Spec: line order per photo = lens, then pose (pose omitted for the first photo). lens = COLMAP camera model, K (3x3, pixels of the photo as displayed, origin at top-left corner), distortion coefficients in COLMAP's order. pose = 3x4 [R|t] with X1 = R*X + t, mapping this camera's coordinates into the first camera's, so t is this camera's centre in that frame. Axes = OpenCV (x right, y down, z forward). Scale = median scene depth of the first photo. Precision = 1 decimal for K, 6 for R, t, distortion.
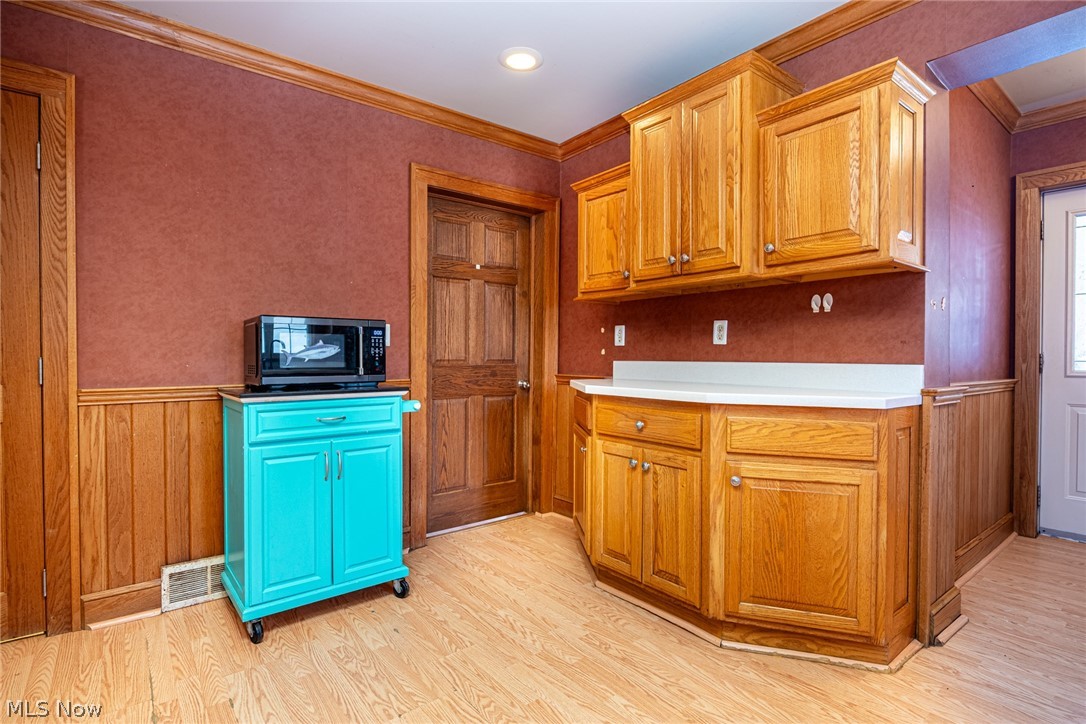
lens RADIAL K [[530.9, 0, 543.0], [0, 530.9, 362.0], [0, 0, 1]] dist [-0.008223, -0.000549]
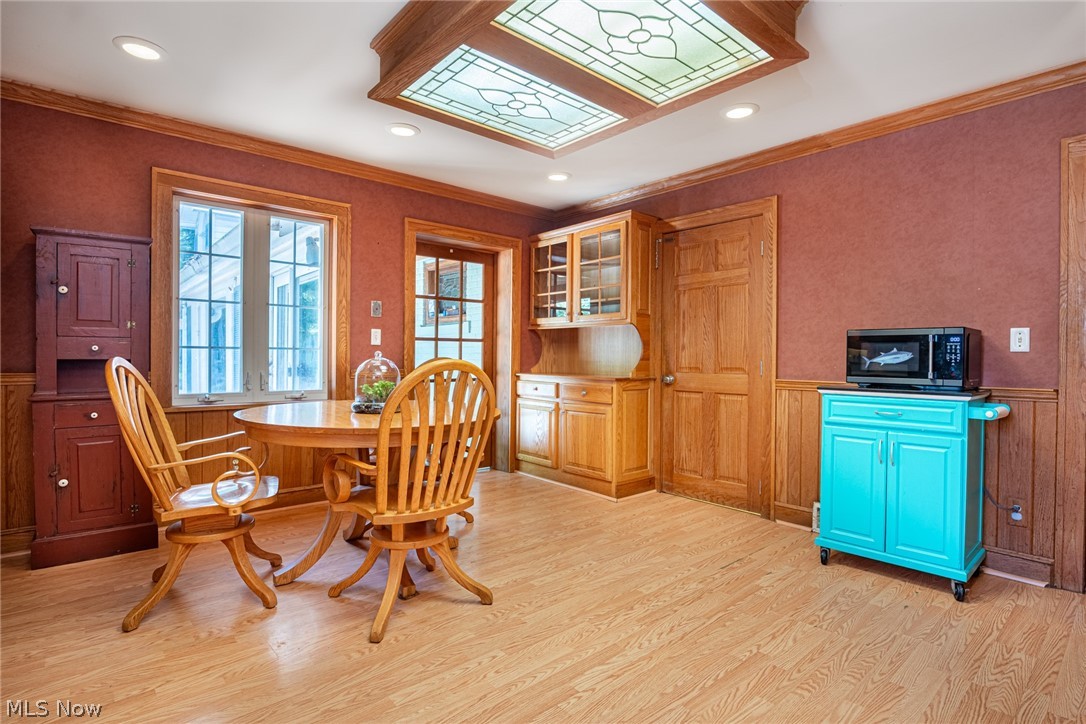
lens RADIAL K [[544.0, 0, 553.7], [0, 544.0, 359.8], [0, 0, 1]] dist [-0.005209, -0.000557]
pose [[0.056862, 0.006652, -0.998360, 0.762281], [-0.020548, 0.999774, 0.005491, -0.005446], [0.998171, 0.020202, 0.056986, 0.168736]]
